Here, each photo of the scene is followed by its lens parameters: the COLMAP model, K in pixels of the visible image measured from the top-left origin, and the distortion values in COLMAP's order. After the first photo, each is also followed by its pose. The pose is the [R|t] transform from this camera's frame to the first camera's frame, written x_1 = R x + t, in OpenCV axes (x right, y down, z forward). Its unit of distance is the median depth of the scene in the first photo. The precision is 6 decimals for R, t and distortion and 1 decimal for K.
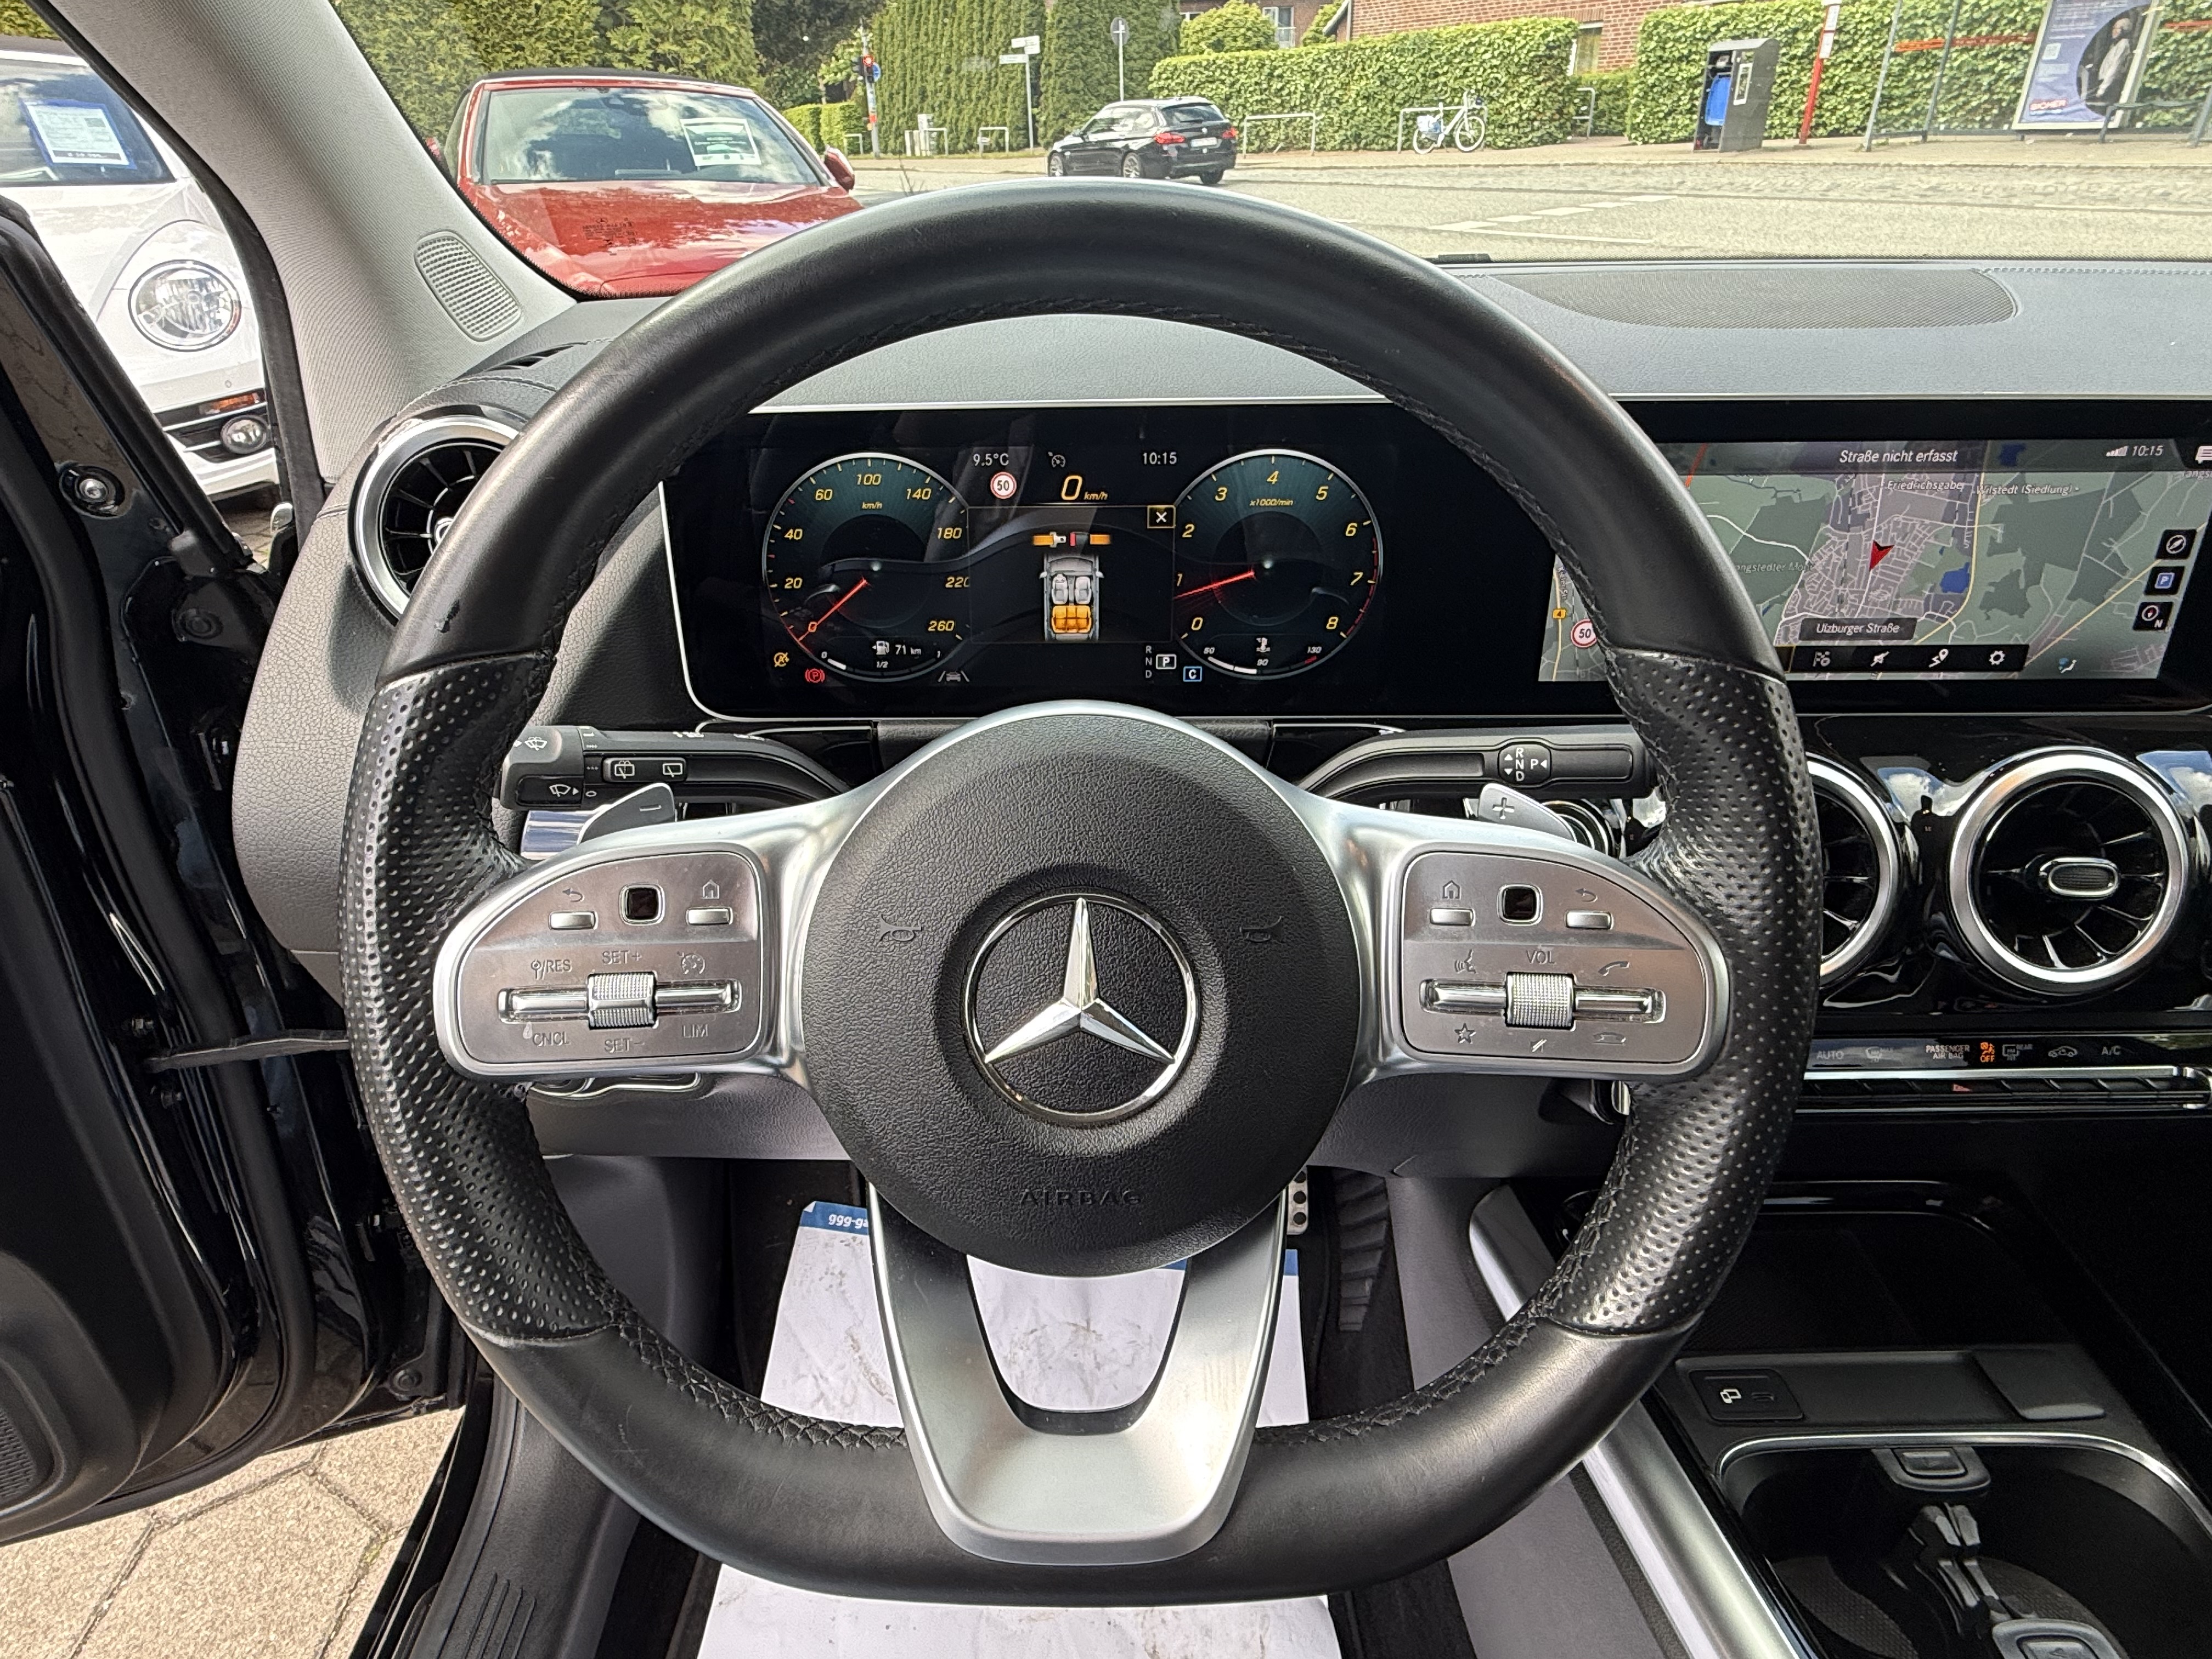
lens RADIAL K [[1275.7, 0, 1052.5], [0, 1275.7, 833.7], [0, 0, 1]] dist [0.003077, -0.000165]
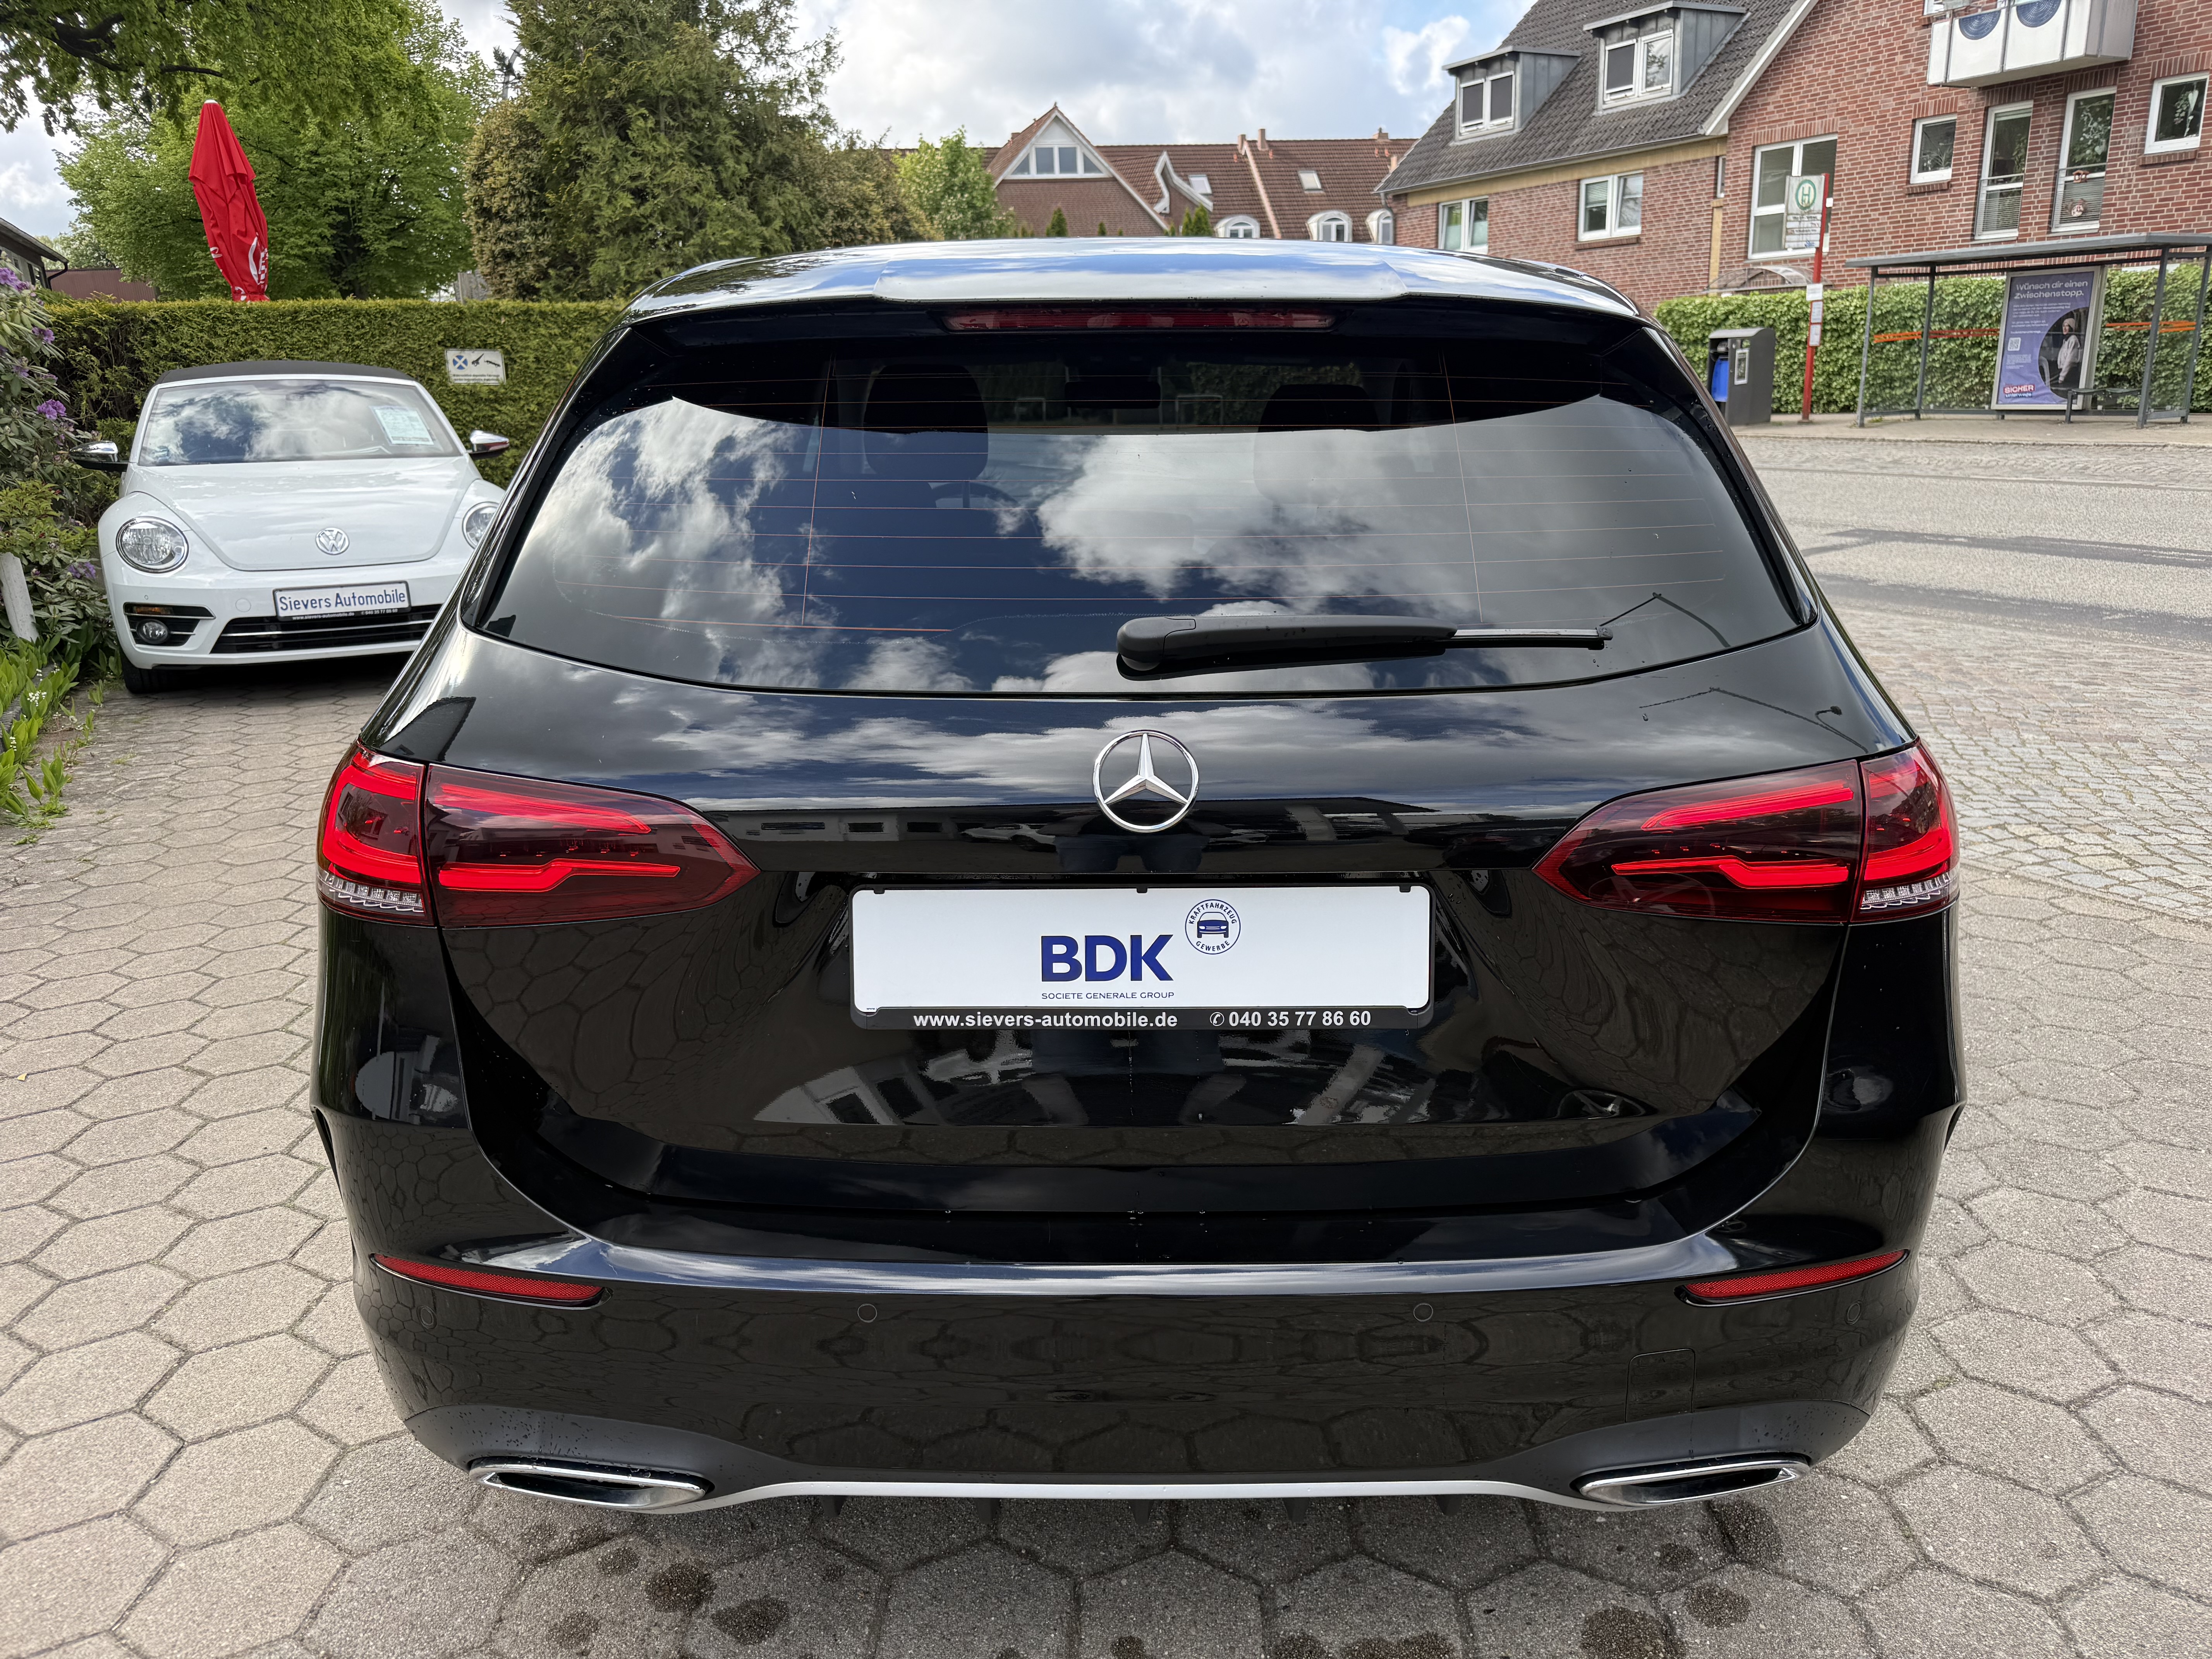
lens RADIAL K [[1575.5, 0, 1107.5], [0, 1575.5, 828.0], [0, 0, 1]] dist [0.013485, -0.015445]
pose [[0.999962, 0.007232, 0.004803, 0.021341], [-0.005939, 0.973347, -0.229260, 0.094720], [-0.006333, 0.229223, 0.973353, -0.198391]]
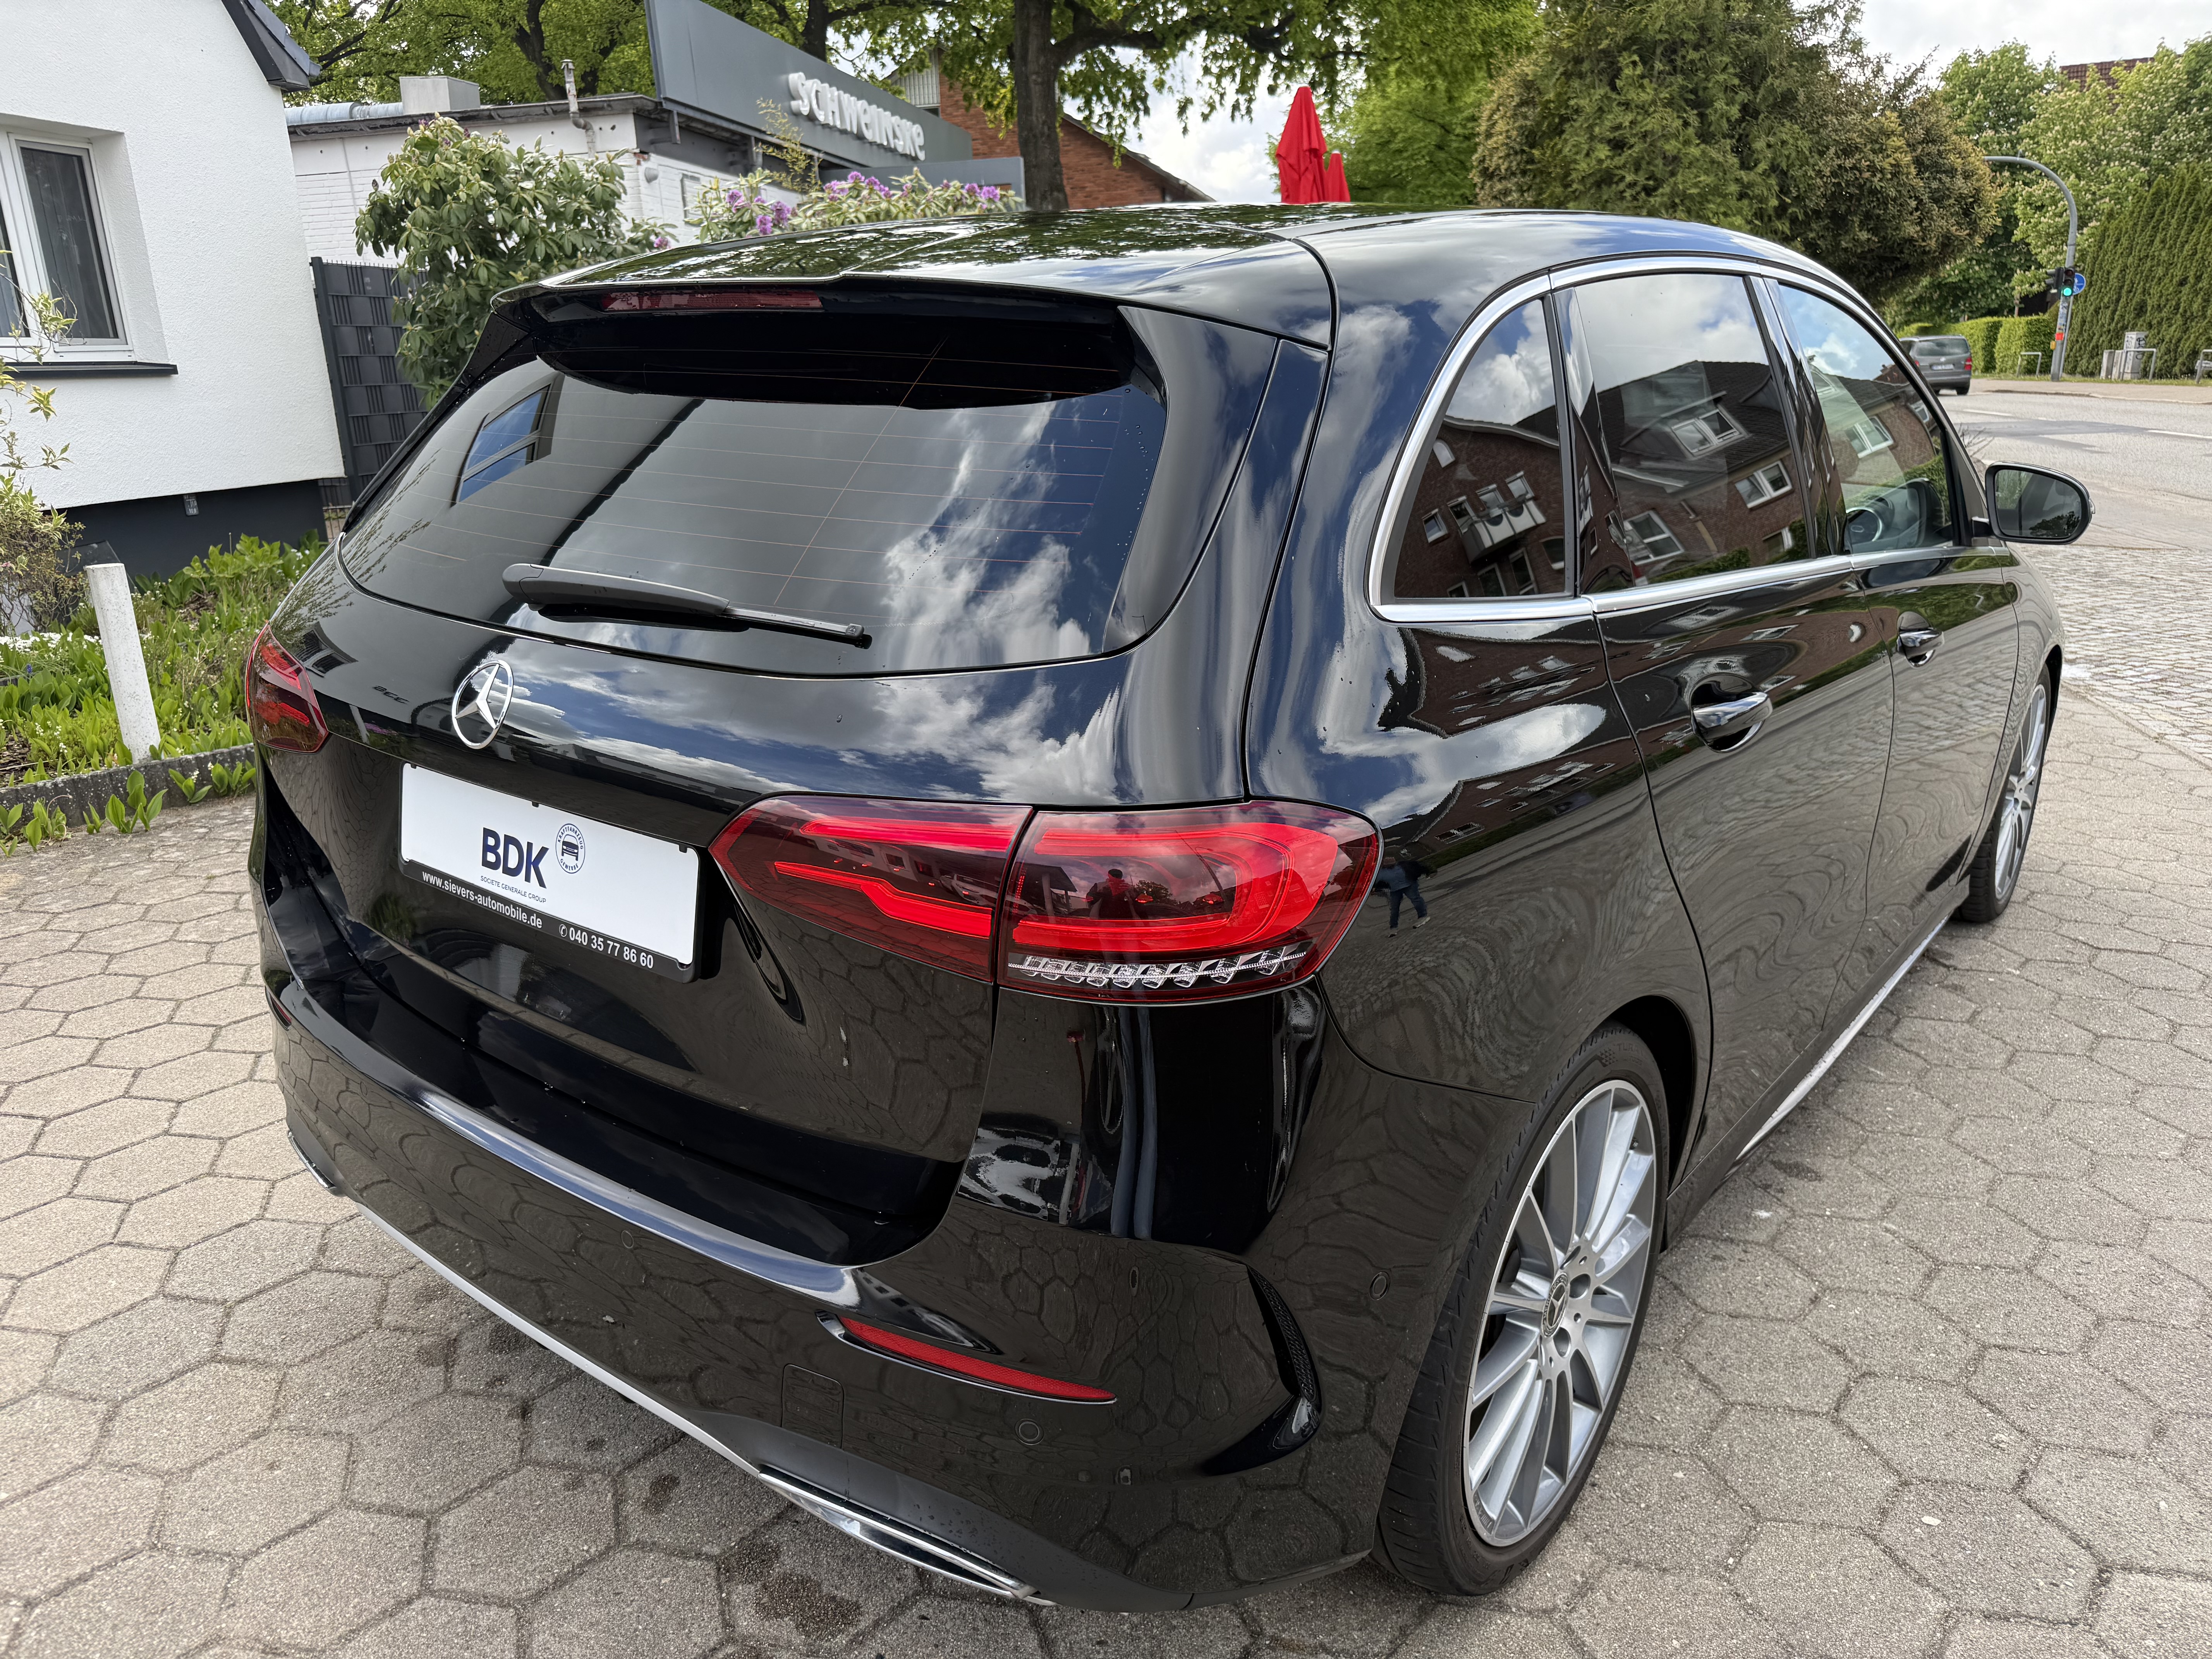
lens RADIAL K [[1575.5, 0, 1100.5], [0, 1575.5, 827.7], [0, 0, 1]] dist [0.013485, -0.015445]
pose [[0.781412, 0.198367, -0.591647, 0.112041], [-0.312575, 0.945032, -0.095981, 0.077598], [0.540085, 0.259935, 0.800464, -0.172183]]
